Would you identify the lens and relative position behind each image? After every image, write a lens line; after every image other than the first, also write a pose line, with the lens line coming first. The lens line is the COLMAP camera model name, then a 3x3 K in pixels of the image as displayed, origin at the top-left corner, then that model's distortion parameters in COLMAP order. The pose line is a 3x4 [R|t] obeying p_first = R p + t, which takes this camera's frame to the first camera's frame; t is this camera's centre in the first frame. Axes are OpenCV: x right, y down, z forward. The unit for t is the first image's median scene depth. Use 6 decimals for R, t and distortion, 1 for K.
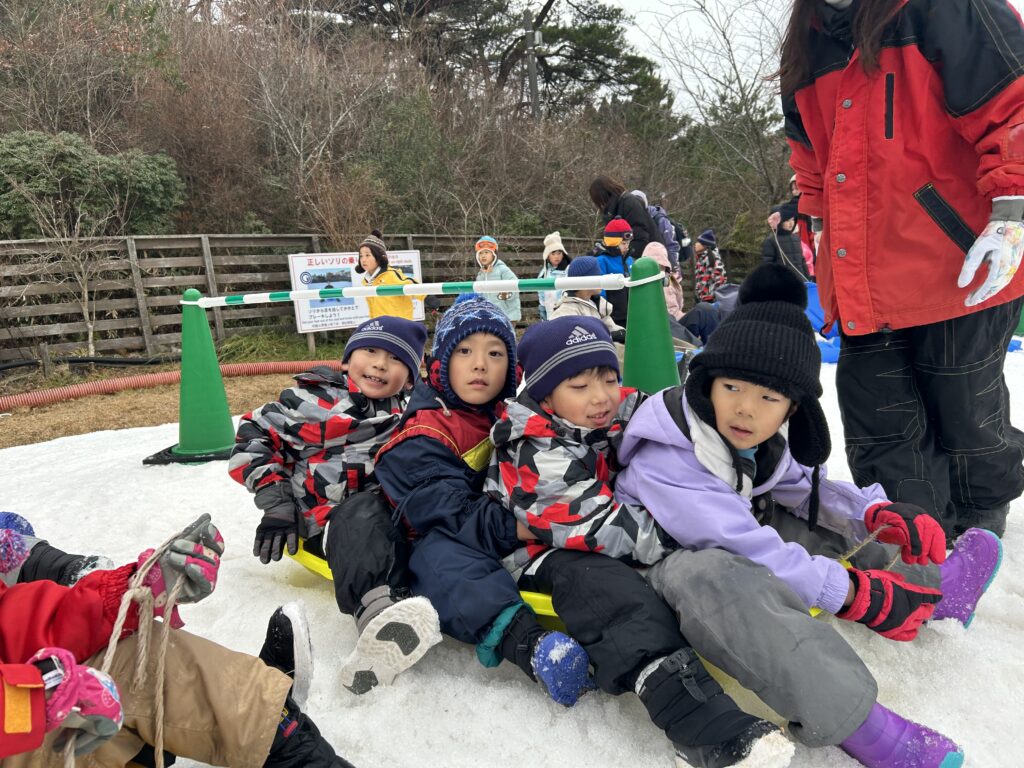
lens RADIAL K [[772.5, 0, 510.3], [0, 772.5, 382.5], [0, 0, 1]] dist [0.000563, 0.006007]
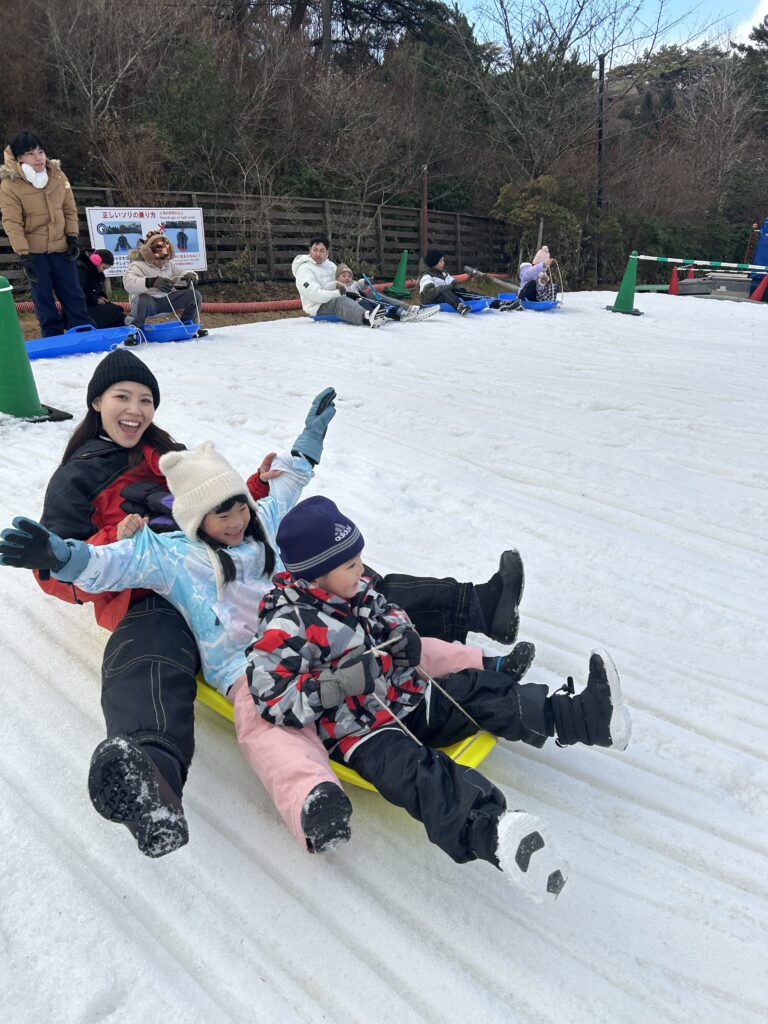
lens RADIAL K [[772.5, 0, 386.9], [0, 772.5, 511.4], [0, 0, 1]] dist [0.000563, 0.006007]
pose [[0.995481, 0.021398, 0.092516, 0.057736], [-0.041081, 0.975433, 0.216433, 0.009475], [-0.085612, -0.219255, 0.971904, -0.234596]]
